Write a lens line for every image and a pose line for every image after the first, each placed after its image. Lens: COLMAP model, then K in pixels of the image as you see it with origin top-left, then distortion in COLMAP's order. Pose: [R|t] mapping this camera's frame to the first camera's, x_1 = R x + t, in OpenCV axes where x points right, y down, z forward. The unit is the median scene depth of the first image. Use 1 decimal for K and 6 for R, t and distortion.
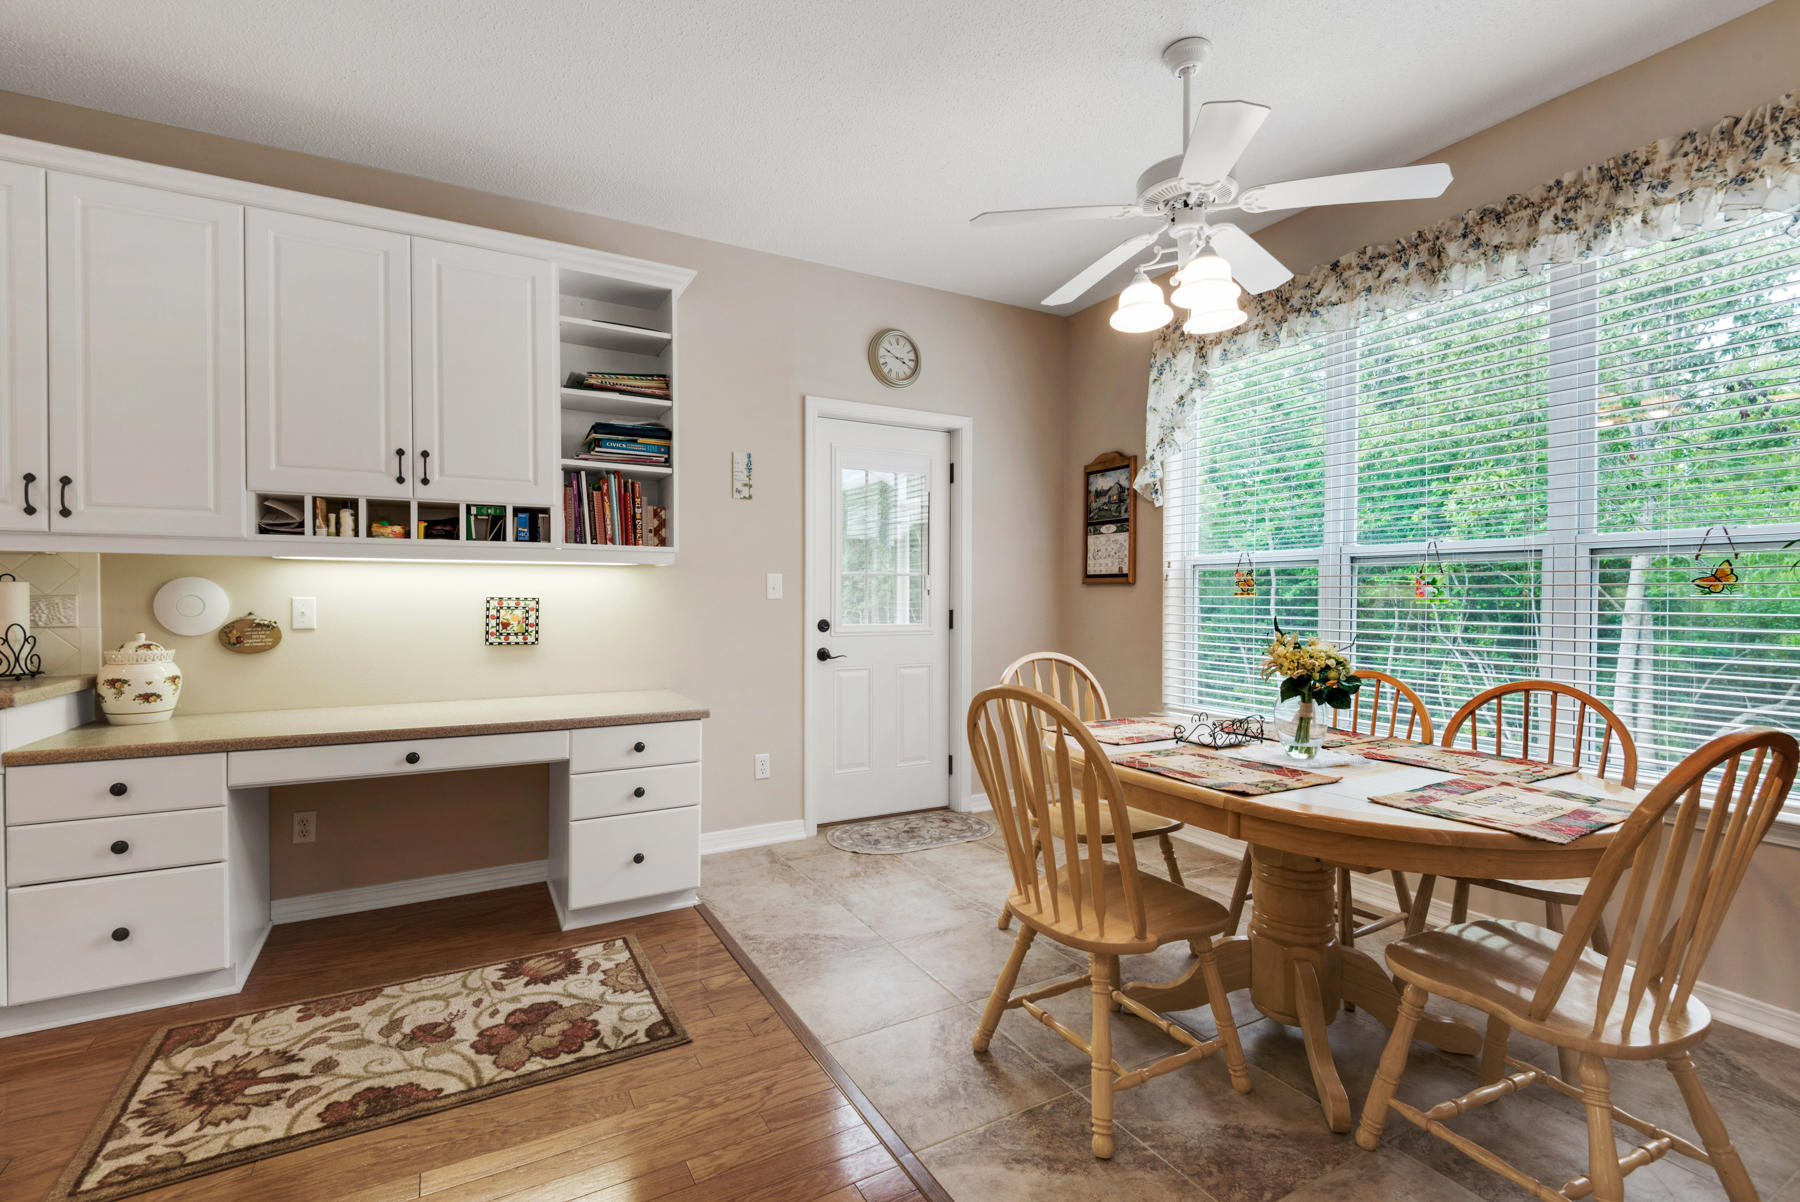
lens RADIAL K [[819.2, 0, 905.4], [0, 819.2, 598.3], [0, 0, 1]] dist [0.019304, -0.009741]
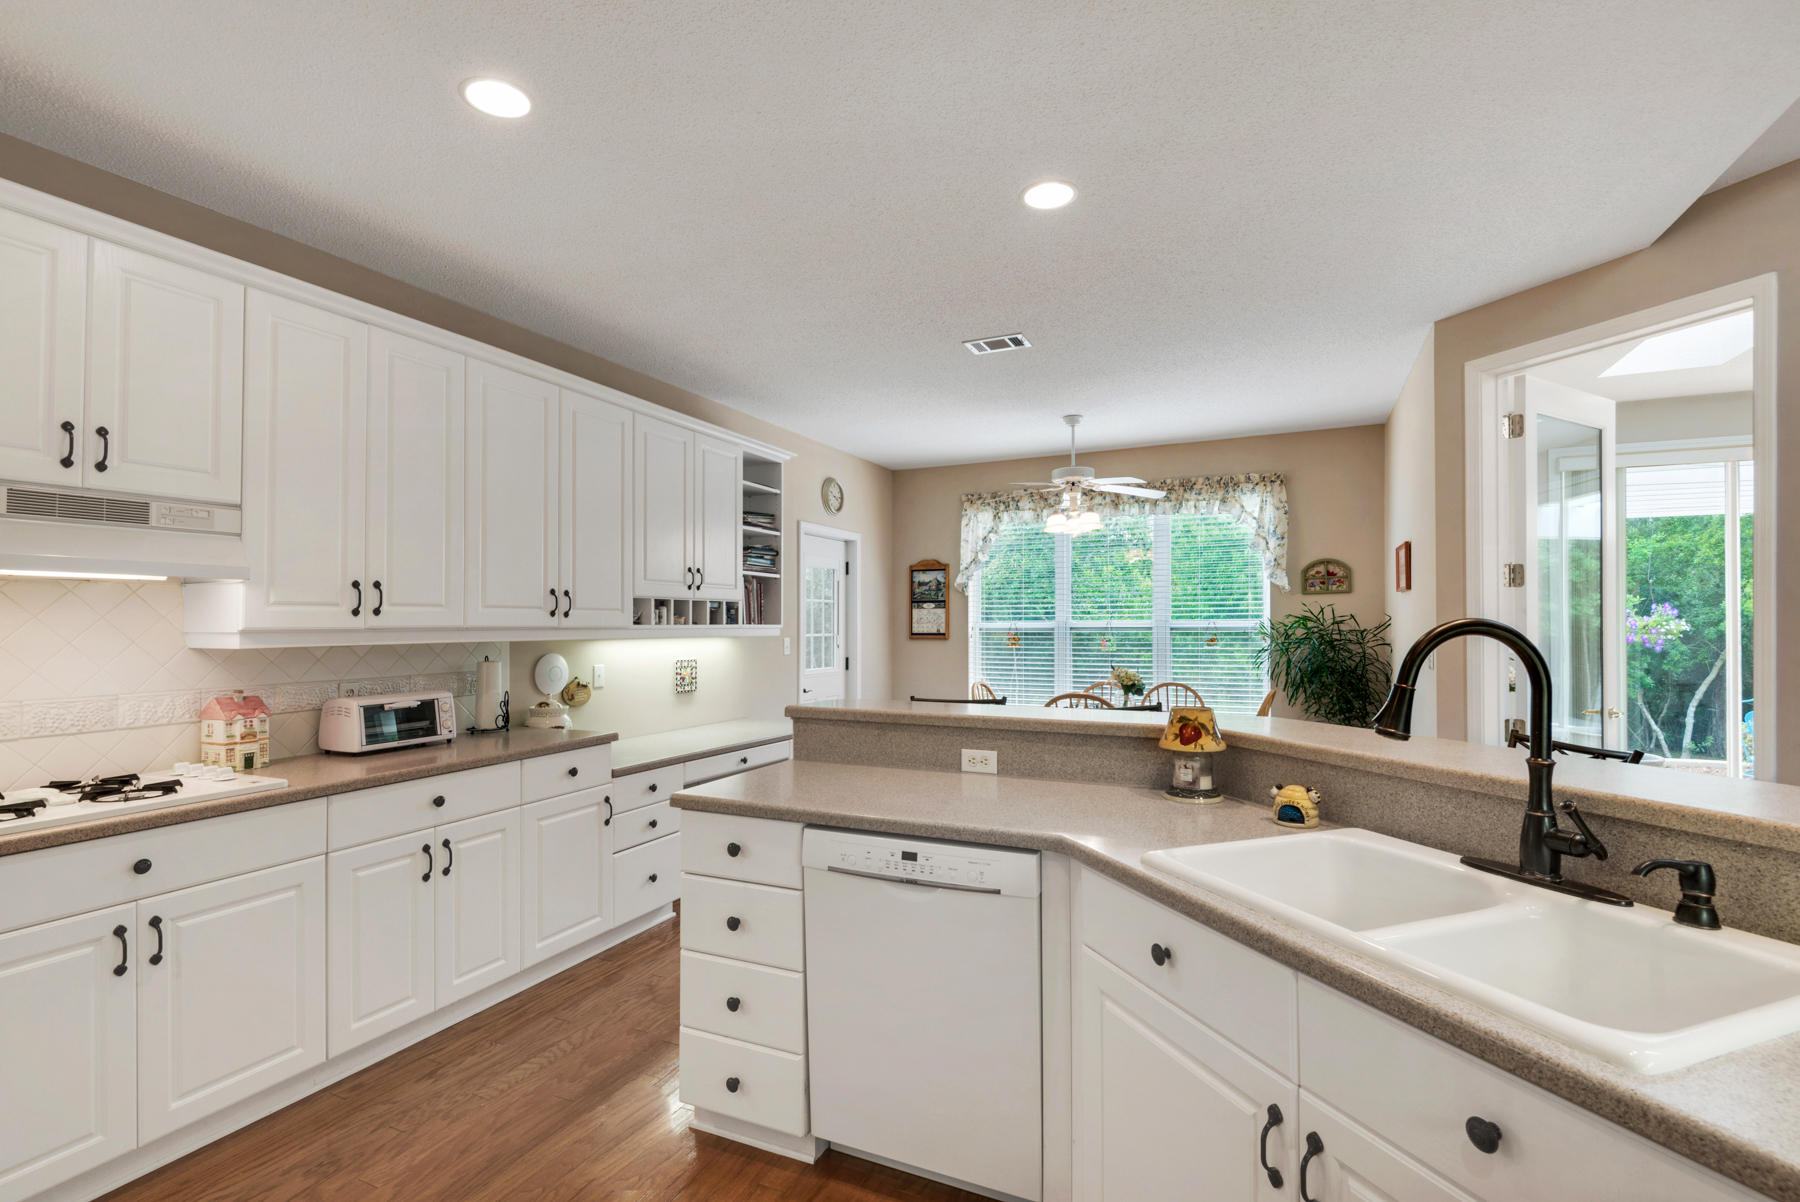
lens RADIAL K [[852.5, 0, 912.5], [0, 852.5, 603.1], [0, 0, 1]] dist [0.016529, -0.013456]
pose [[0.800674, 0.008234, 0.599044, -1.063210], [0.011394, 0.999515, -0.028968, -0.053415], [-0.598992, 0.030019, 0.800192, -0.464186]]
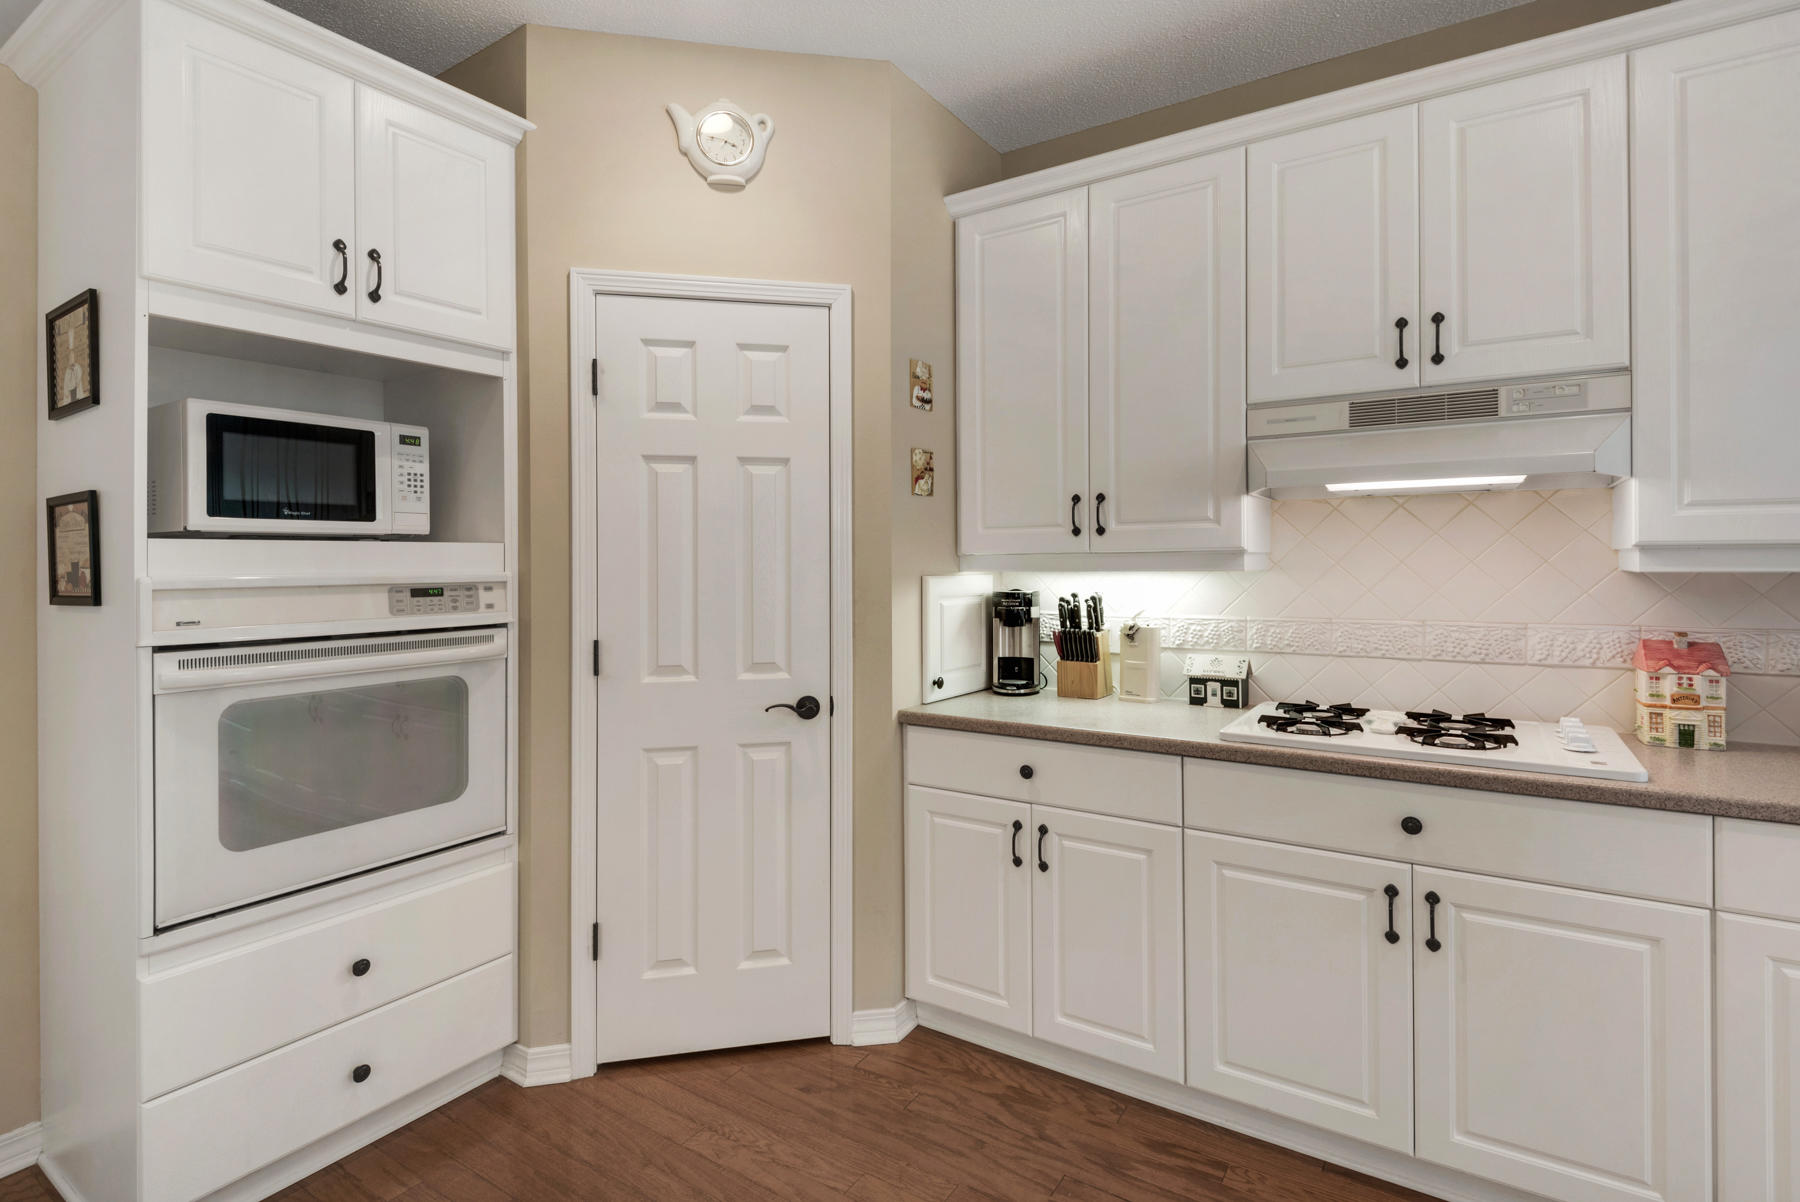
lens RADIAL K [[852.5, 0, 871.7], [0, 852.5, 564.5], [0, 0, 1]] dist [0.016529, -0.013456]
pose [[0.462319, -0.001412, -0.886712, -0.821200], [-0.004650, 0.999981, -0.004016, -0.041250], [0.886701, 0.005980, 0.462304, -0.151287]]
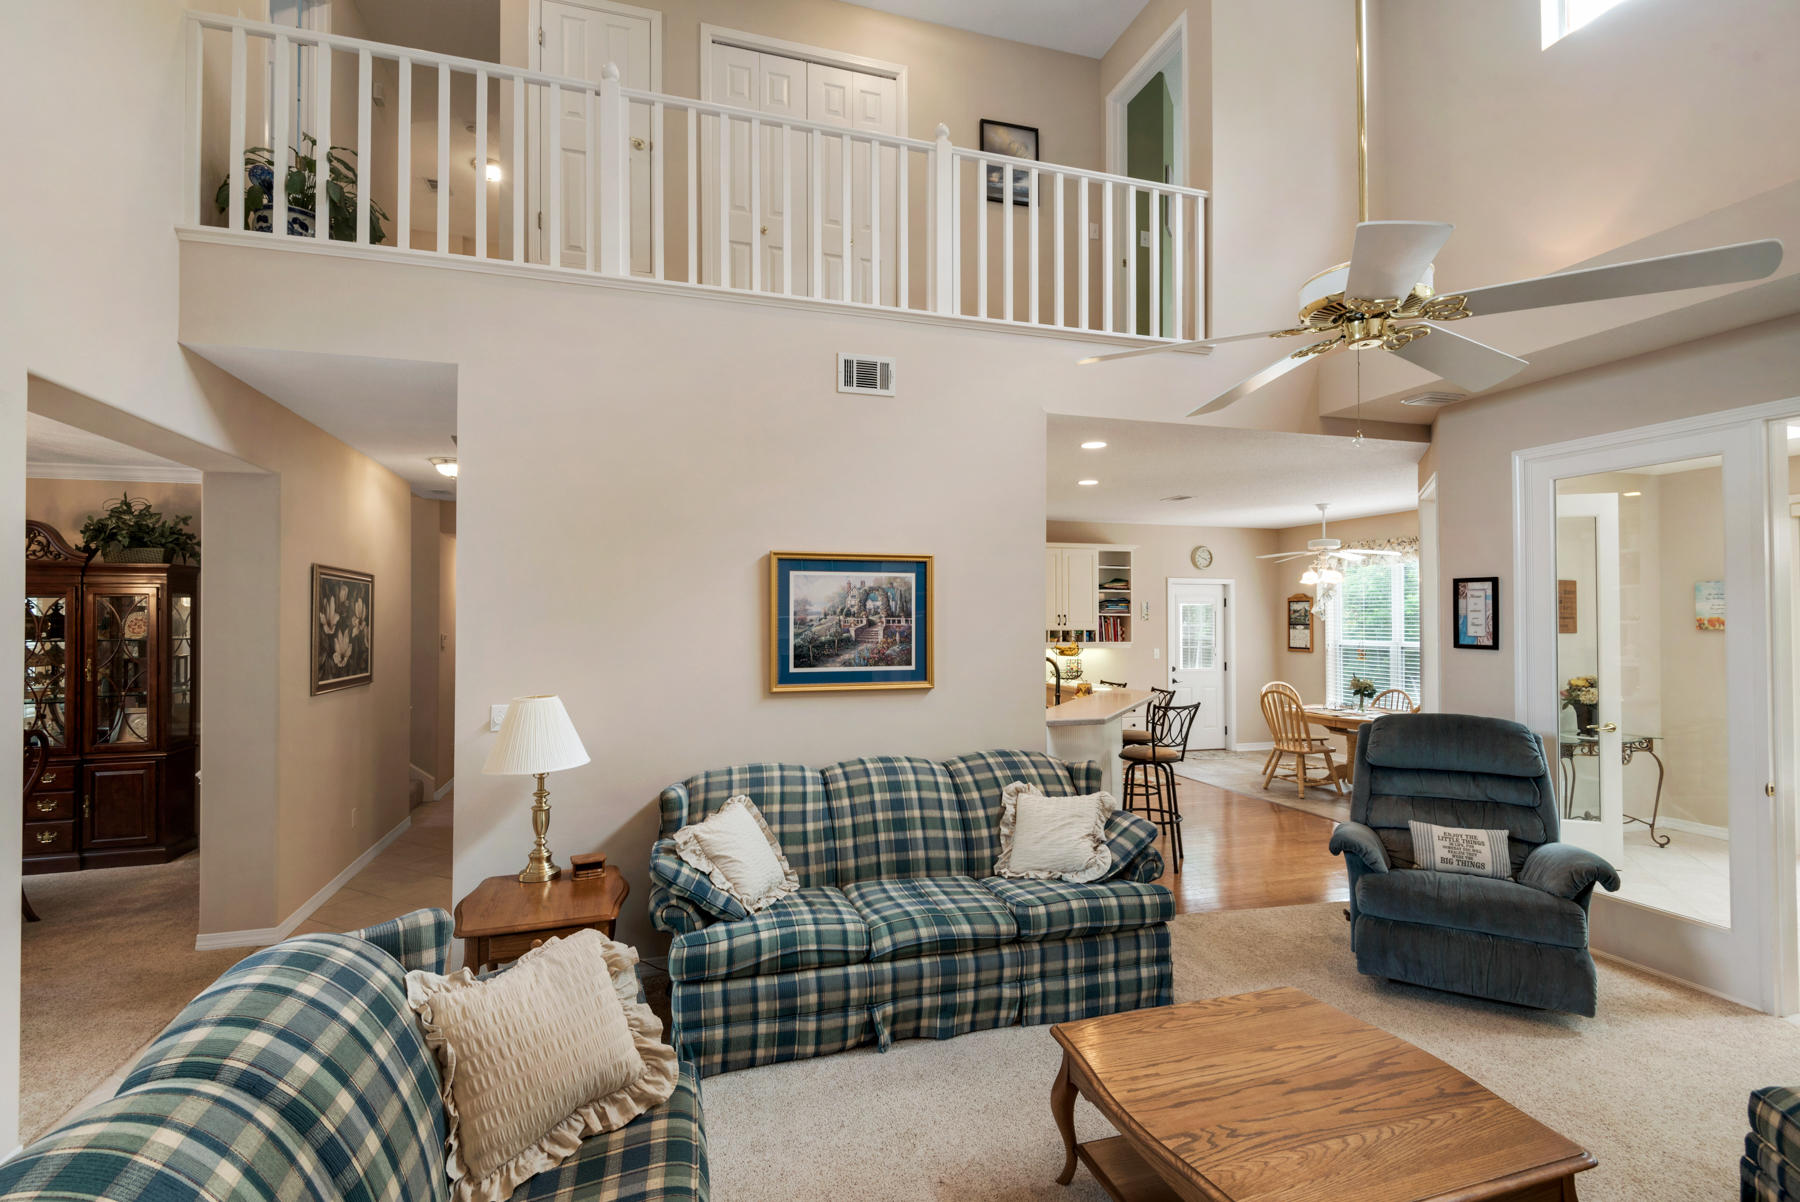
lens RADIAL K [[819.2, 0, 890.9], [0, 819.2, 599.0], [0, 0, 1]] dist [0.019304, -0.009741]
pose [[0.977401, -0.006689, -0.211286, -0.493620], [0.000402, 0.999556, -0.029785, -0.126462], [0.211392, 0.029027, 0.976970, -1.917326]]
